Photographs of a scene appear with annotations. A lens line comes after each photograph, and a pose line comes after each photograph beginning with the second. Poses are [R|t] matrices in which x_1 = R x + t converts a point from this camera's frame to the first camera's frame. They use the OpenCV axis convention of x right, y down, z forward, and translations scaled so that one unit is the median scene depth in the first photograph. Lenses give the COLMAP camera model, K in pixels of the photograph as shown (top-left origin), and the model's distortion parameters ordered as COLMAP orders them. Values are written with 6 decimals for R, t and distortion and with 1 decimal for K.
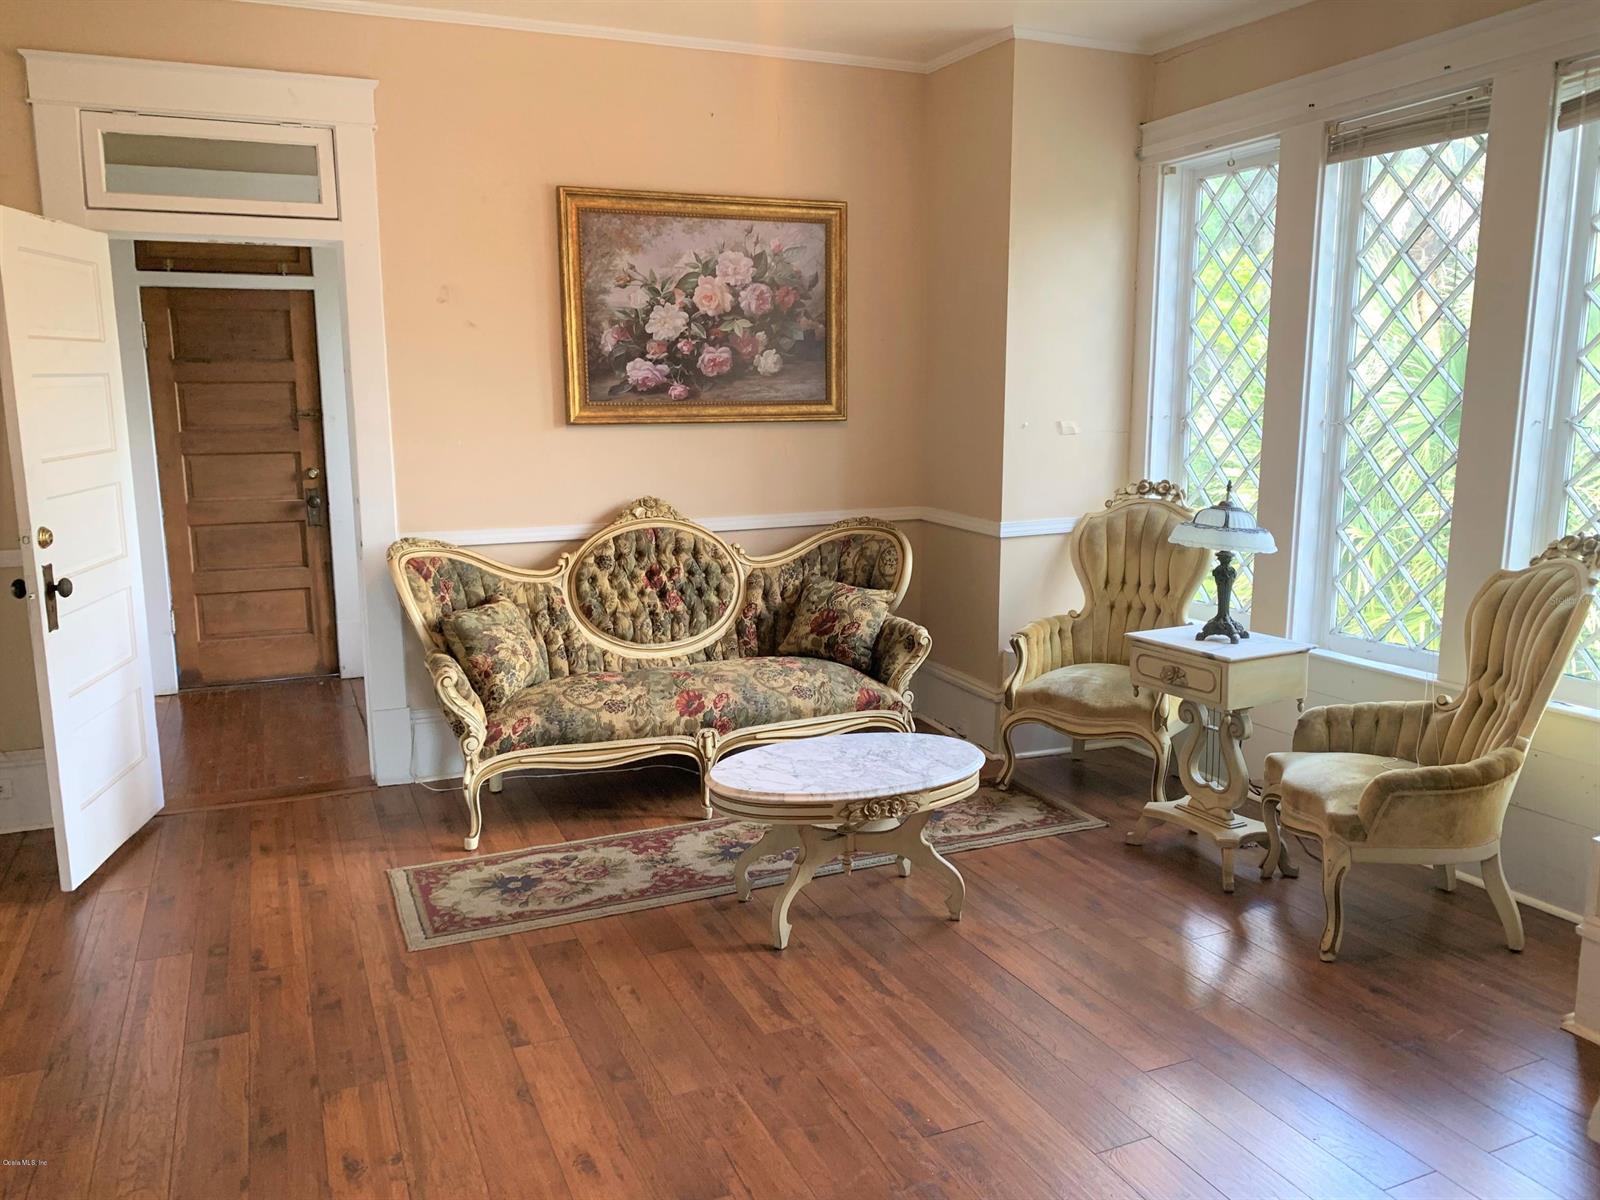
lens RADIAL K [[1236.9, 0, 810.3], [0, 1236.9, 583.8], [0, 0, 1]] dist [0.059131, -0.087112]
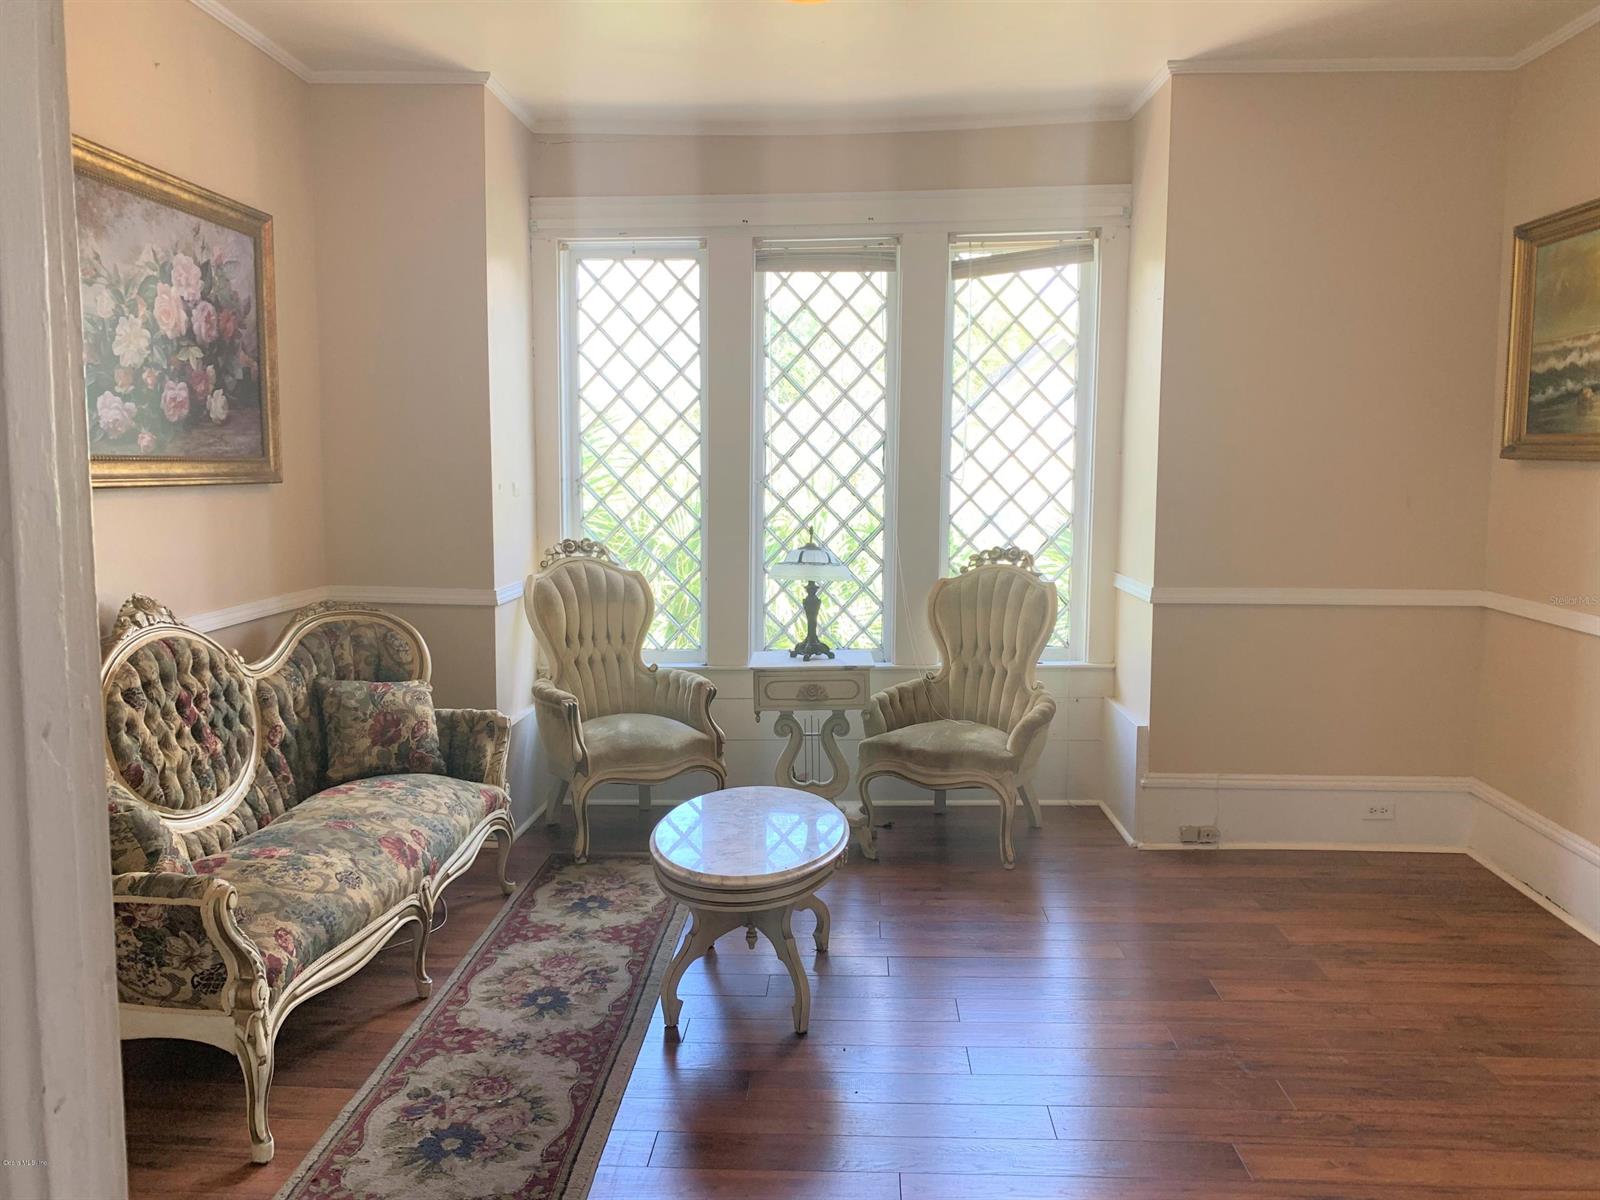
lens RADIAL K [[1236.9, 0, 811.8], [0, 1236.9, 570.7], [0, 0, 1]] dist [0.059131, -0.087112]
pose [[0.443803, -0.069139, 0.893453, -0.588949], [0.137427, 0.990476, 0.008384, -0.039786], [-0.885524, 0.119064, 0.449078, 0.377411]]
